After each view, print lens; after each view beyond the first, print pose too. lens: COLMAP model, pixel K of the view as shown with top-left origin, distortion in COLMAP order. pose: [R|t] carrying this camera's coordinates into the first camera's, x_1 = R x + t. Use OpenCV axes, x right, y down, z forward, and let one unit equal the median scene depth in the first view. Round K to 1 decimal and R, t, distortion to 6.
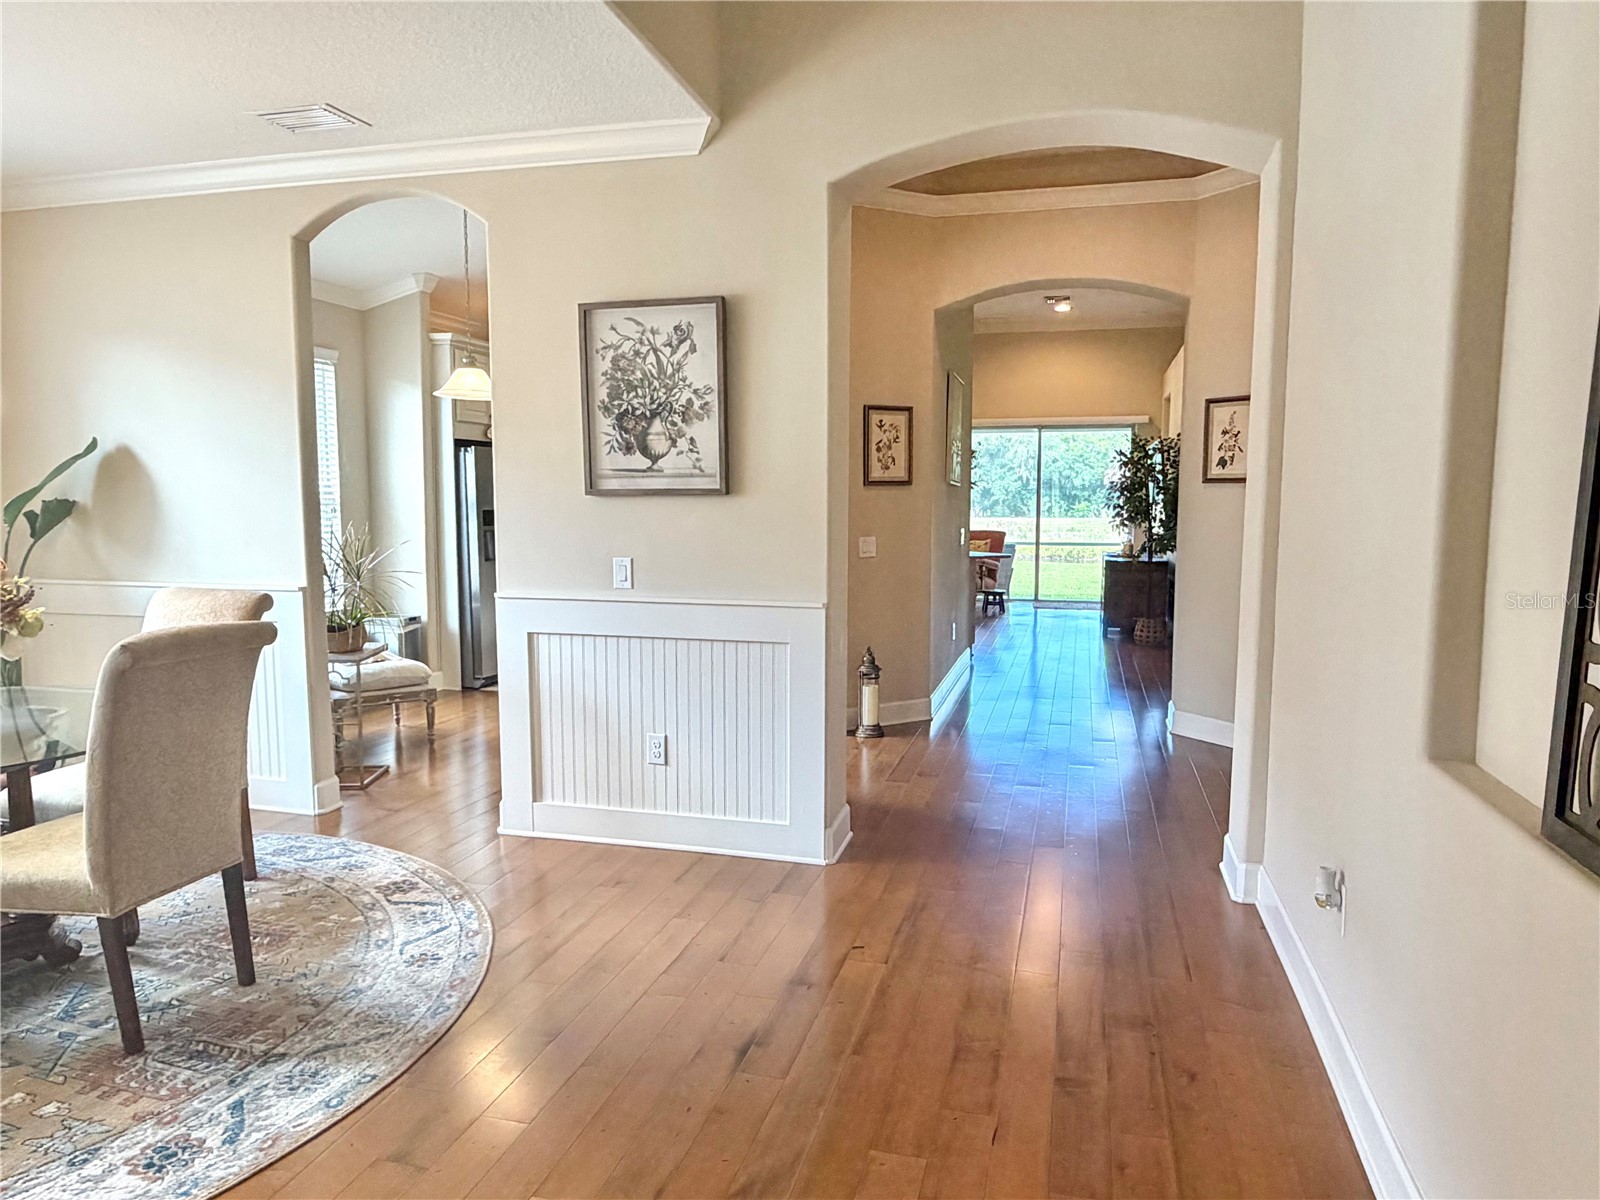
lens RADIAL K [[1039.5, 0, 800.1], [0, 1039.5, 606.8], [0, 0, 1]] dist [-0.012403, 0.005013]
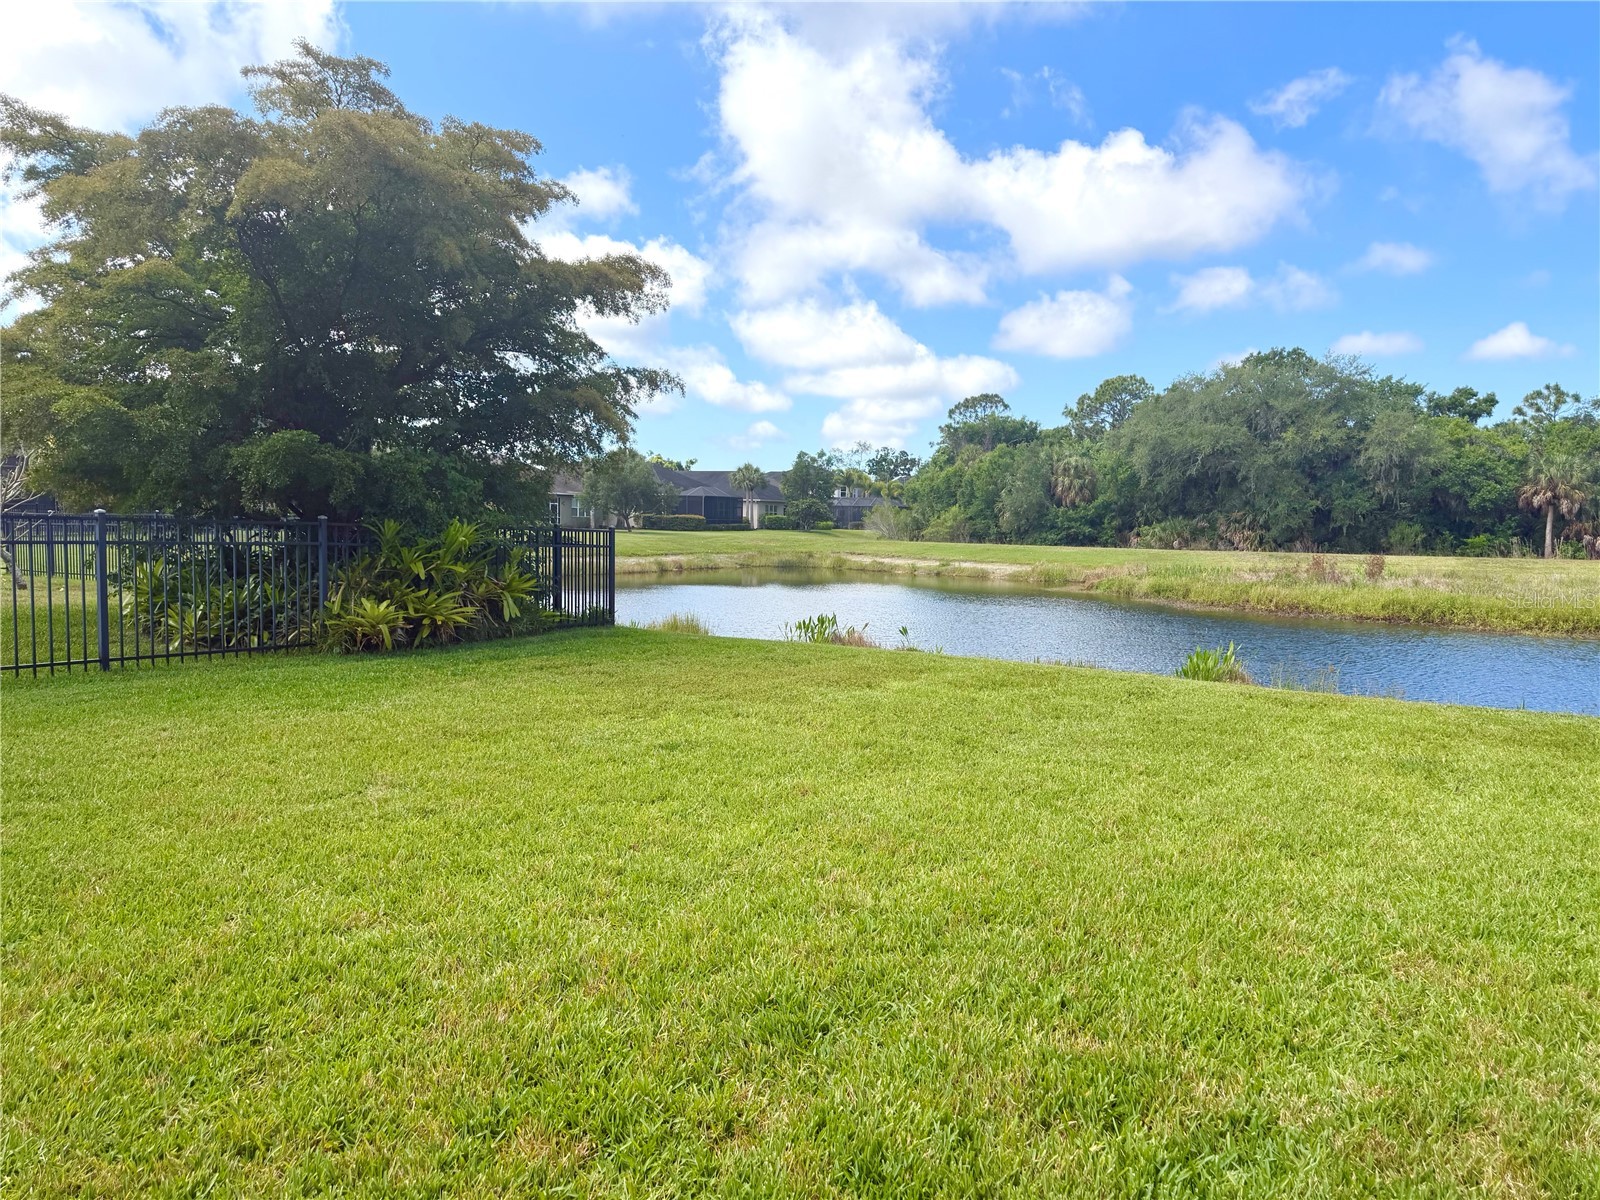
lens RADIAL K [[1126.6, 0, 831.3], [0, 1126.6, 612.3], [0, 0, 1]] dist [0.042124, -0.059880]
pose [[0.963942, 0.036201, -0.263639, 0.064832], [-0.043955, 0.998755, -0.023570, -0.014681], [0.262457, 0.034309, 0.964333, 0.191774]]
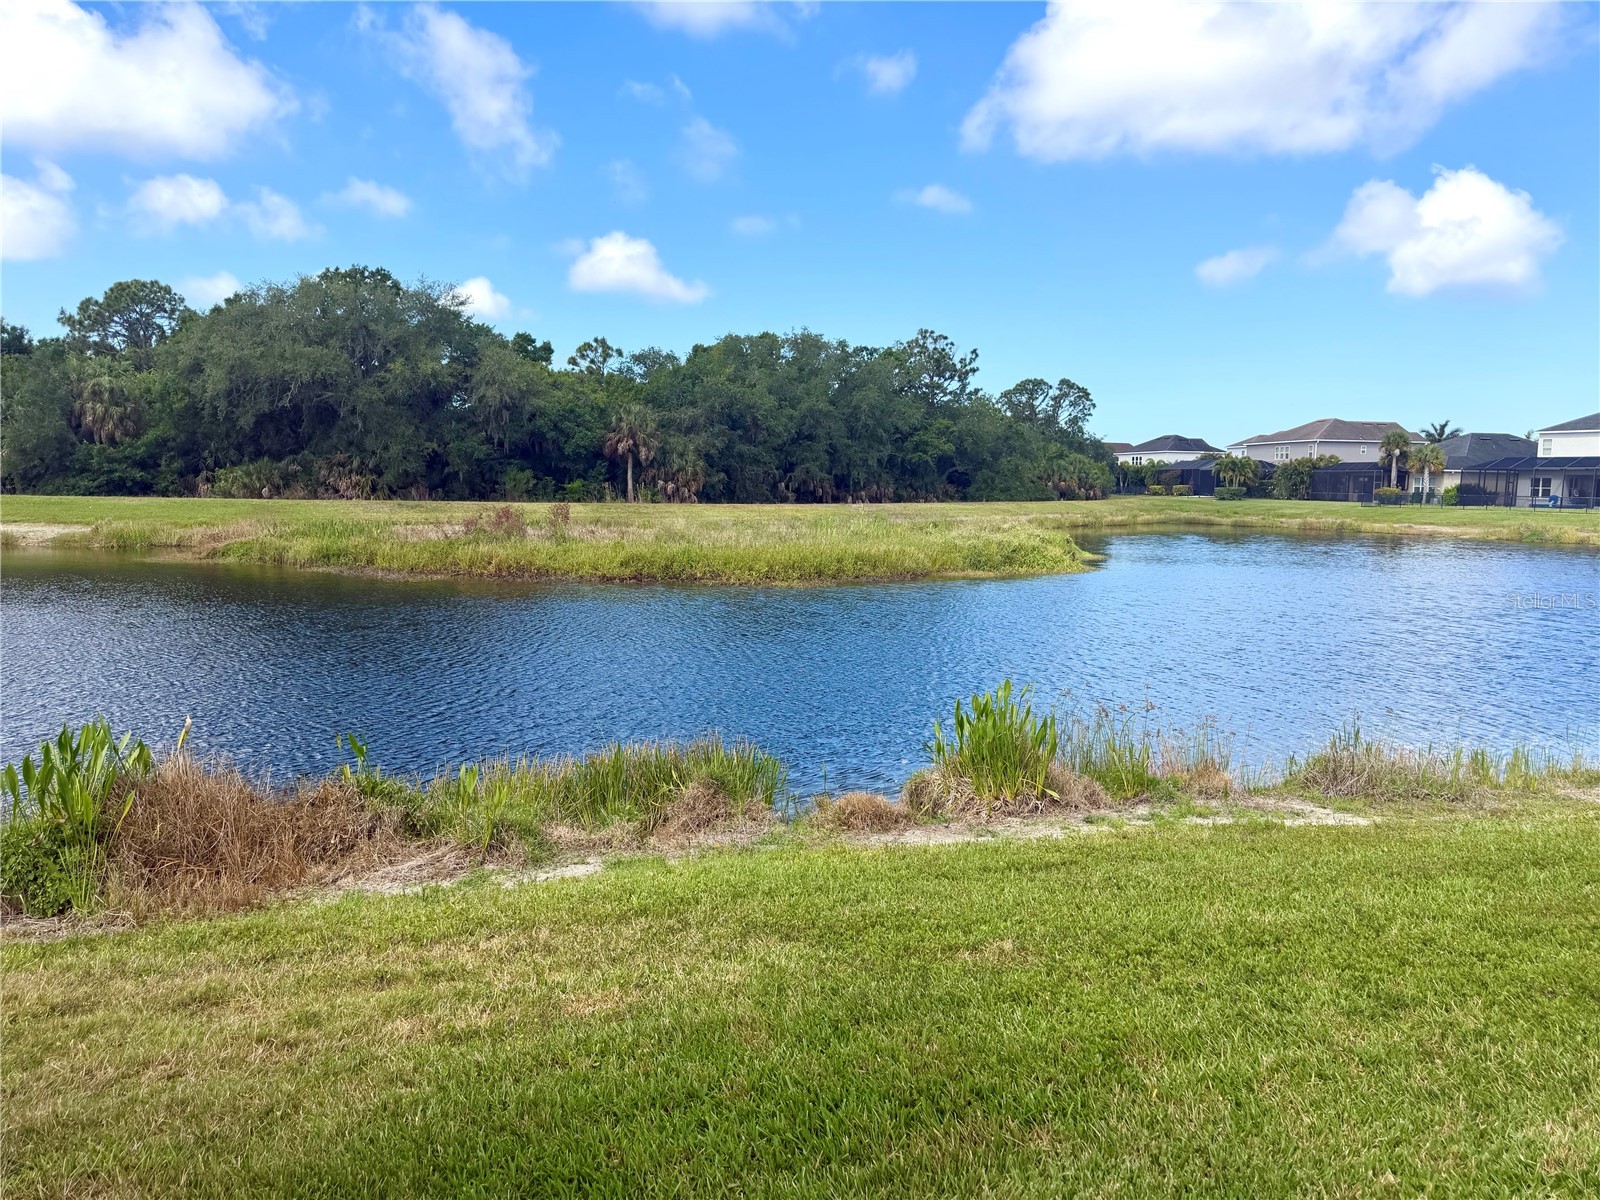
lens RADIAL K [[1126.6, 0, 826.5], [0, 1126.6, 637.6], [0, 0, 1]] dist [0.042124, -0.059880]
pose [[0.848177, -0.057993, 0.526530, 0.013220], [0.039635, 0.998151, 0.046092, -0.025037], [-0.528229, -0.018225, 0.848906, 0.288695]]
